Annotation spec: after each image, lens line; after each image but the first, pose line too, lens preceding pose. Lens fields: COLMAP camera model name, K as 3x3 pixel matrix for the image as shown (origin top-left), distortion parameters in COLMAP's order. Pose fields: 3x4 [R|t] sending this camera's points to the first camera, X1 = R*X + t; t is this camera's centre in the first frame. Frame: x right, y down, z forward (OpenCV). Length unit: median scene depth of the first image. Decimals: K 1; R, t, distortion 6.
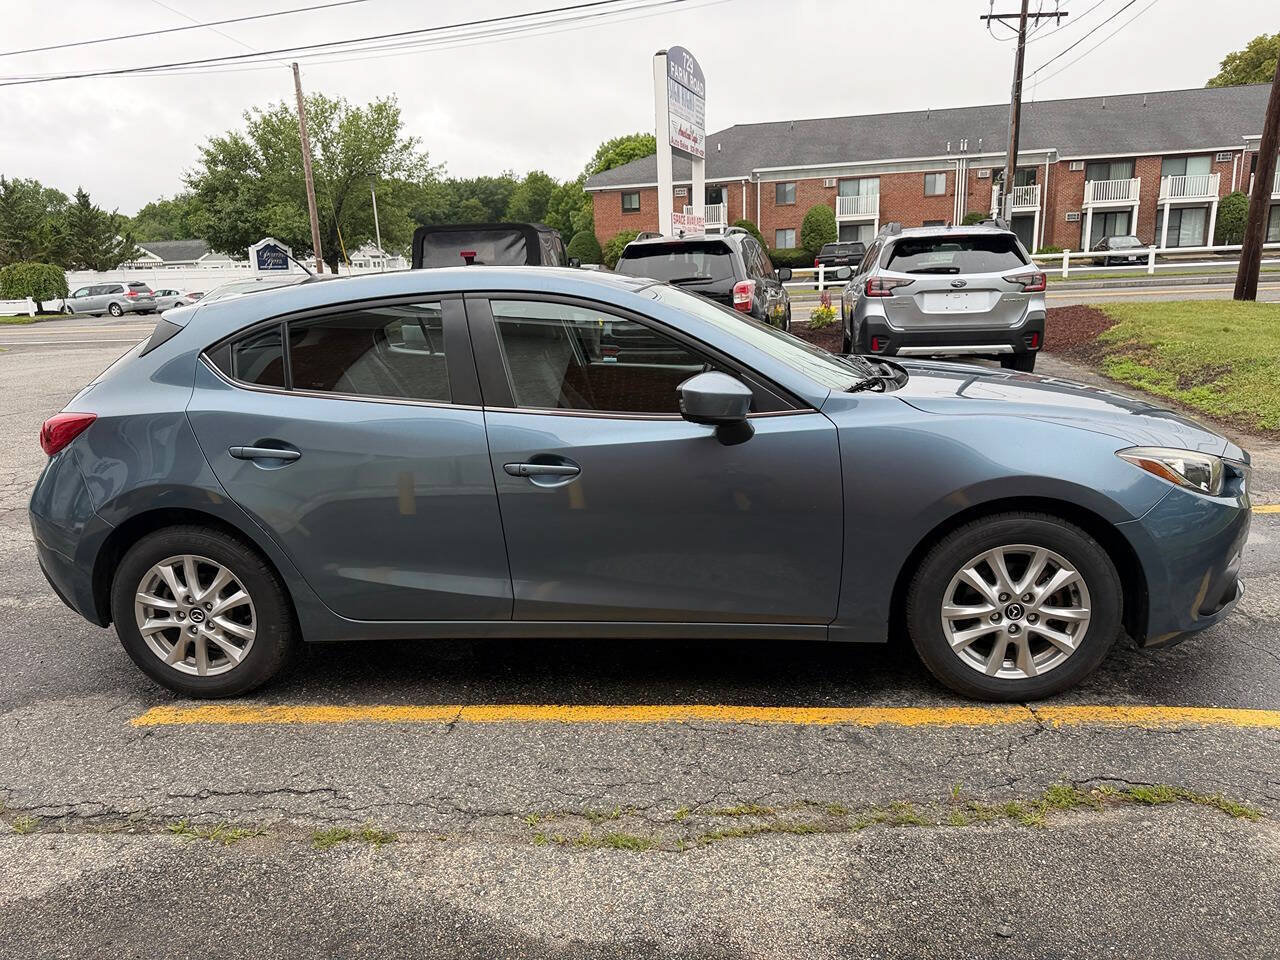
lens RADIAL K [[909.7, 0, 640.0], [0, 909.7, 480.0], [0, 0, 1]] dist [-0.004585, -0.008944]
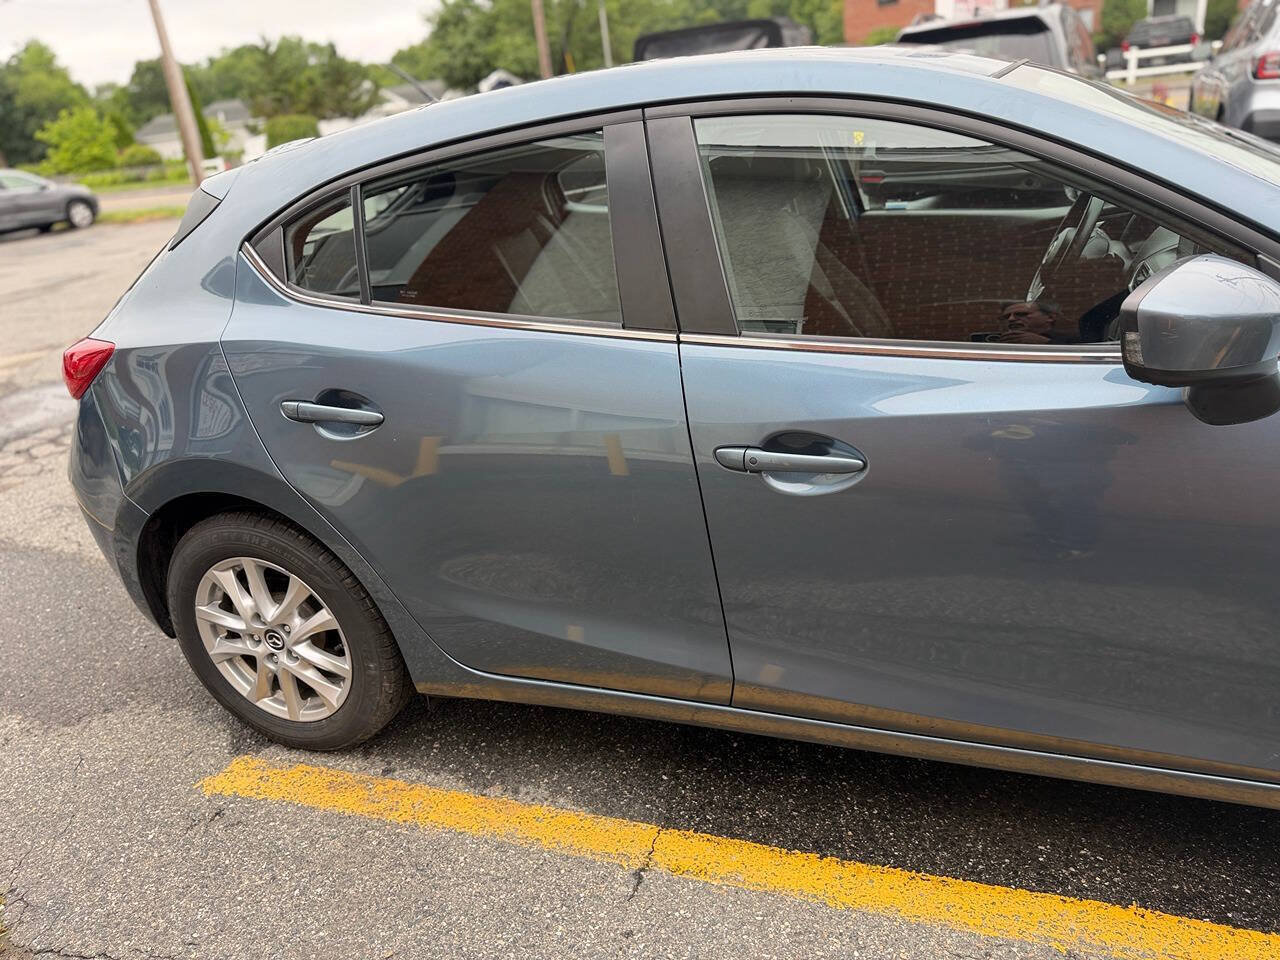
lens RADIAL K [[895.6, 0, 678.2], [0, 895.6, 461.7], [0, 0, 1]] dist [0.003480, -0.020320]
pose [[0.974780, 0.015015, -0.222663, -0.050960], [0.022542, 0.986006, 0.165177, -0.084017], [0.222027, -0.166031, 0.960800, 0.446727]]
